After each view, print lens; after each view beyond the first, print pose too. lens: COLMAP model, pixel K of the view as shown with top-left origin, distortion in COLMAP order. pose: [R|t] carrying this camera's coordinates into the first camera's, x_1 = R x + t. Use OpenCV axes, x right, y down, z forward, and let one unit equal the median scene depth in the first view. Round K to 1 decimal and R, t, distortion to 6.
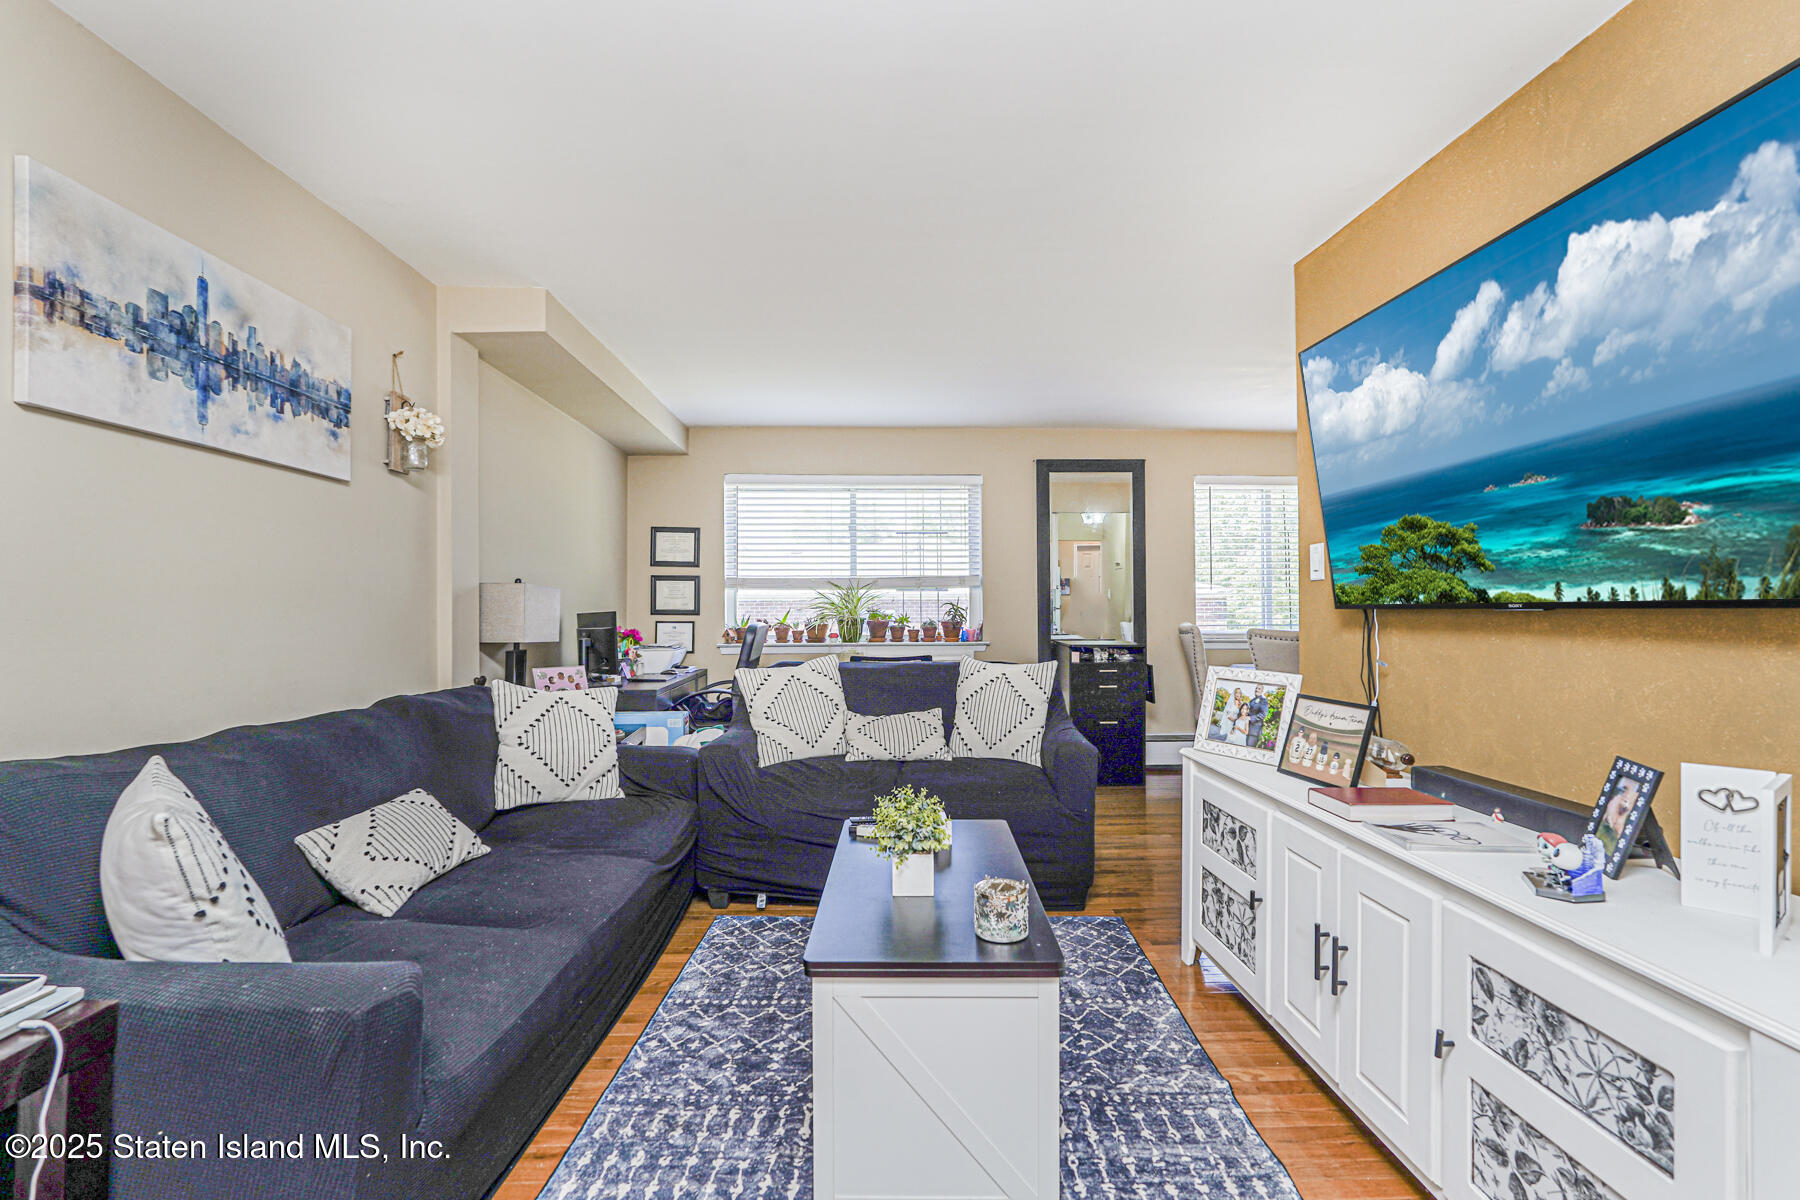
lens RADIAL K [[807.9, 0, 909.0], [0, 807.9, 603.3], [0, 0, 1]] dist [-0.022579, 0.009076]
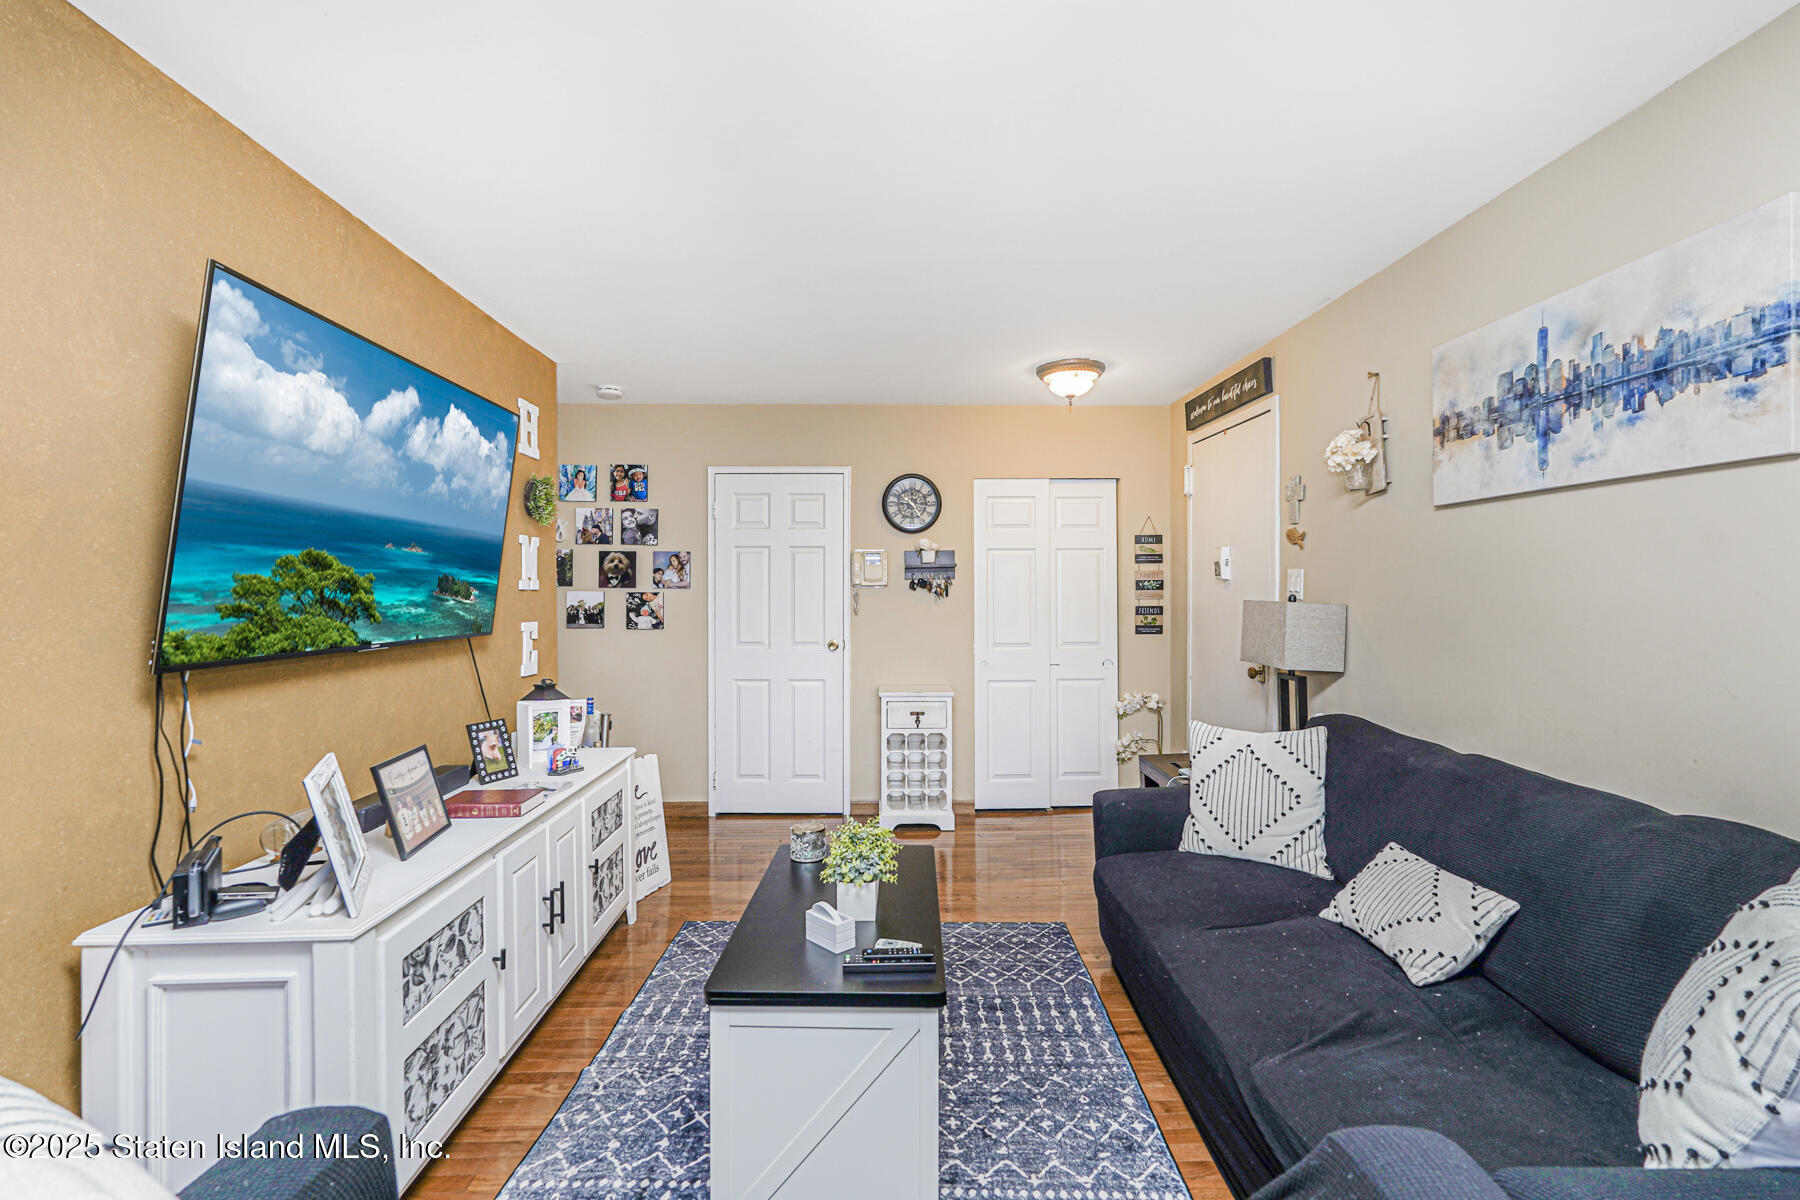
lens RADIAL K [[819.8, 0, 872.4], [0, 819.8, 588.4], [0, 0, 1]] dist [-0.000726, 0.005940]
pose [[-0.999036, 0.005792, 0.043521, -0.056208], [0.005341, 0.999931, -0.010471, -0.057926], [-0.043579, -0.010228, -0.998998, 1.907746]]
